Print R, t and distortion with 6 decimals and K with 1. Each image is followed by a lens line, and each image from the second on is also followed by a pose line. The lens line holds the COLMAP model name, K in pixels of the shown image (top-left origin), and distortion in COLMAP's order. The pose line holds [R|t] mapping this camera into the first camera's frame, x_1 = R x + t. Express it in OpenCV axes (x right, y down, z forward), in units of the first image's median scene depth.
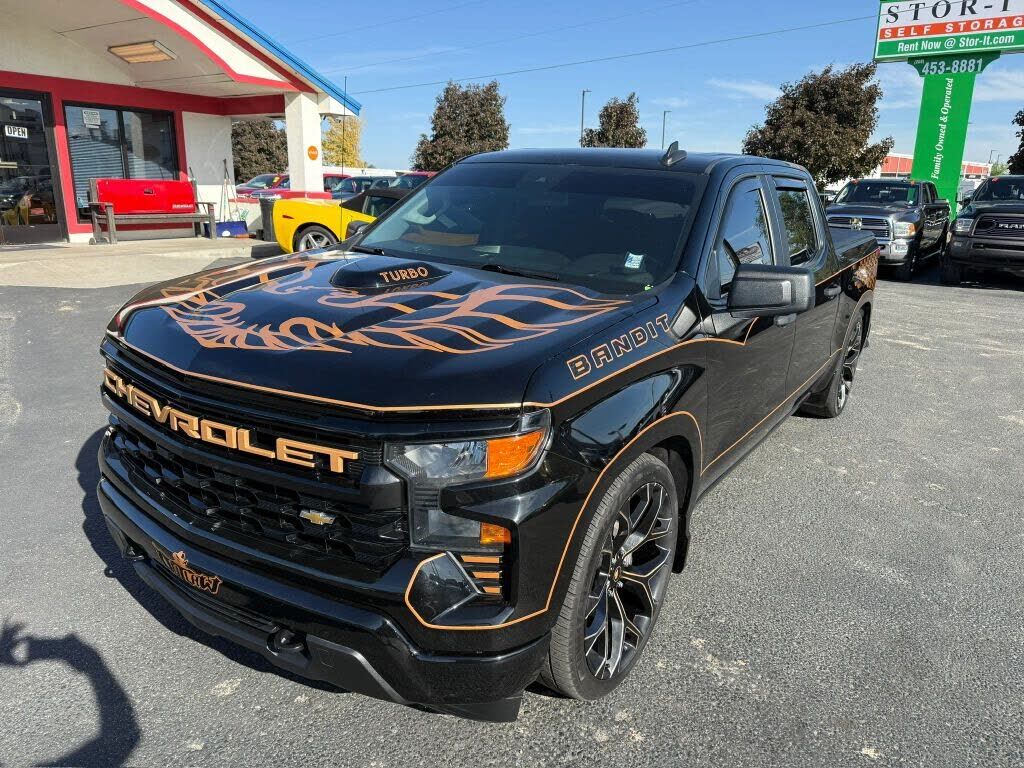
lens RADIAL K [[724.8, 0, 512.1], [0, 724.8, 394.5], [0, 0, 1]] dist [-0.010723, 0.003573]
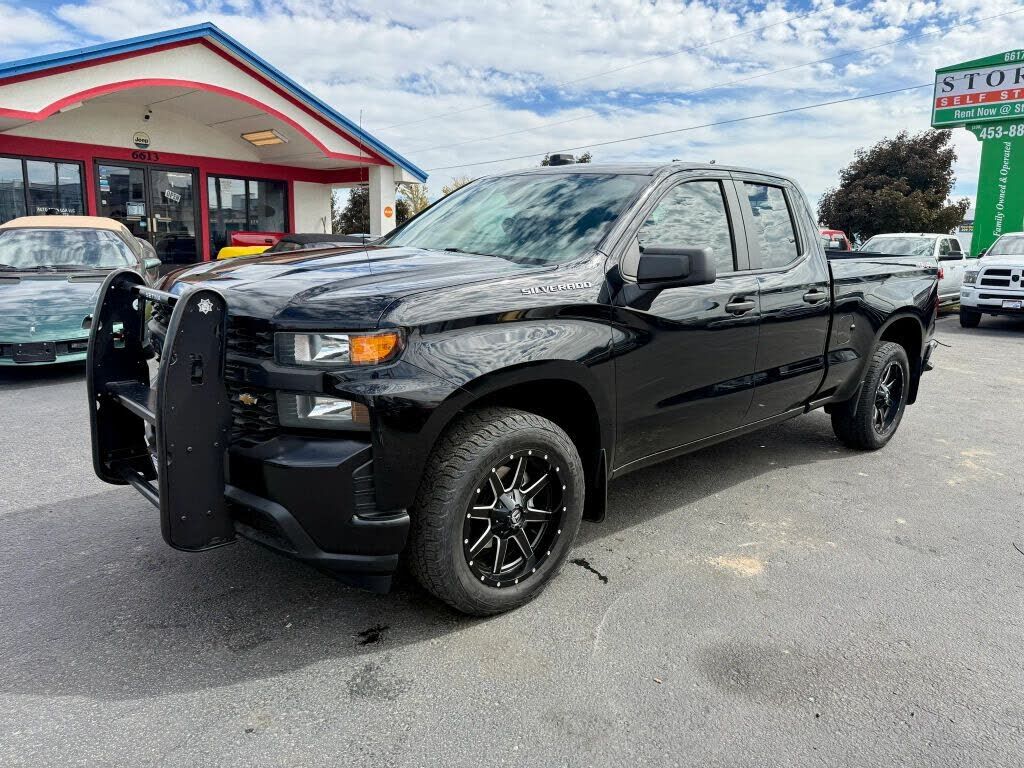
lens RADIAL K [[735.3, 0, 515.0], [0, 735.3, 382.9], [0, 0, 1]] dist [-0.000991, -0.000161]
pose [[0.988745, 0.027689, -0.147027, 0.072458], [-0.043034, 0.993829, -0.102236, 0.044098], [0.143289, 0.107413, 0.983835, -0.102228]]
